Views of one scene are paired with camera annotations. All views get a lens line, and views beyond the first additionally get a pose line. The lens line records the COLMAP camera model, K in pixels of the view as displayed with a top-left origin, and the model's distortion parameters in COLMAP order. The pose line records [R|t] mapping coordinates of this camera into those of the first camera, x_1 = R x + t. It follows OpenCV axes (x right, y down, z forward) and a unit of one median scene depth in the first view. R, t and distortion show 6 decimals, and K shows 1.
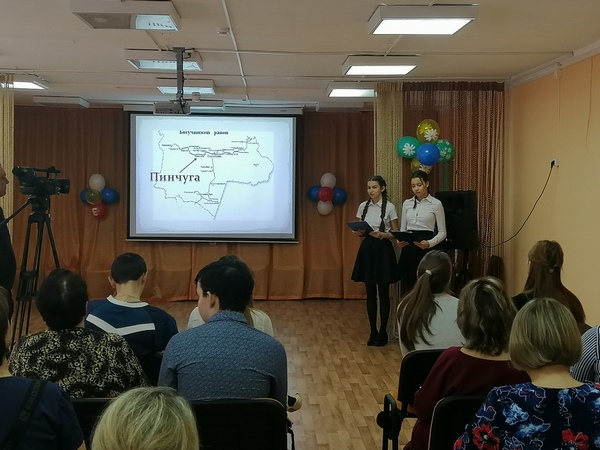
lens RADIAL K [[806.9, 0, 305.7], [0, 806.9, 221.7], [0, 0, 1]] dist [0.014313, 0.000000]
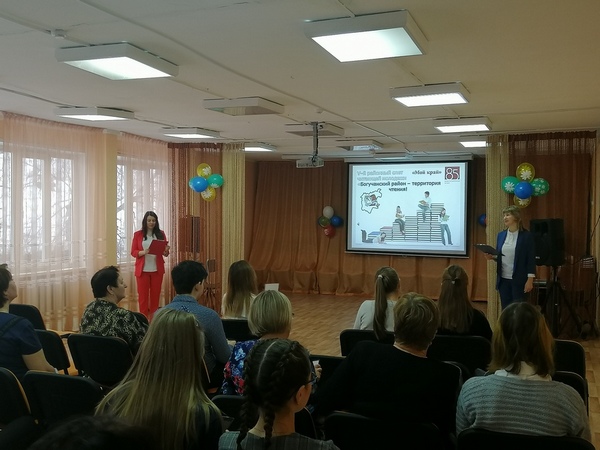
lens RADIAL K [[611.3, 0, 308.3], [0, 611.3, 214.9], [0, 0, 1]] dist [-0.010485, 0.000000]
pose [[0.907346, 0.003128, -0.420372, 0.230705], [-0.020816, 0.999080, -0.037496, -0.001259], [0.419868, 0.042772, 0.906577, -0.014243]]
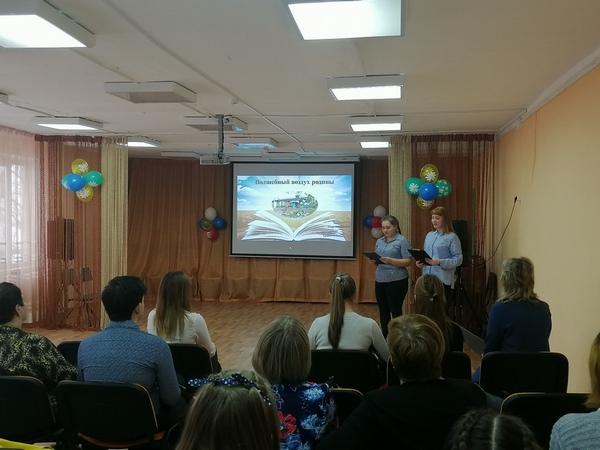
lens RADIAL K [[611.3, 0, 307.1], [0, 611.3, 236.0], [0, 0, 1]] dist [-0.010485, 0.000000]
pose [[0.981135, 0.006510, -0.193217, 0.140109], [-0.008610, 0.999913, -0.010031, -0.002148], [0.193134, 0.011505, 0.981105, 0.017860]]
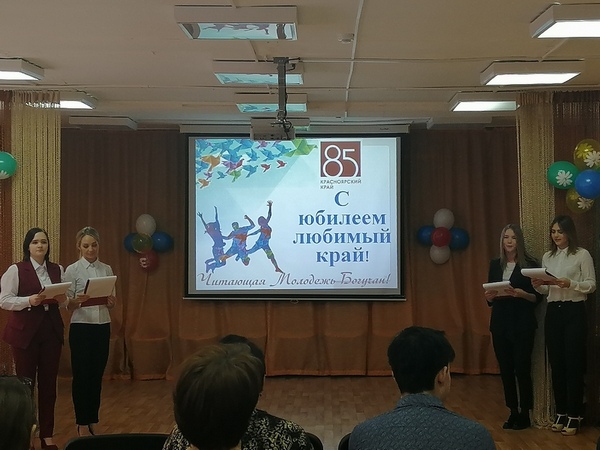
lens RADIAL K [[1087.3, 0, 303.1], [0, 1087.3, 212.3], [0, 0, 1]] dist [0.061058, 0.000000]
pose [[0.997645, -0.012841, -0.067379, -0.047993], [0.009075, 0.998395, -0.055901, -0.000656], [0.067989, 0.055158, 0.996160, -0.051858]]
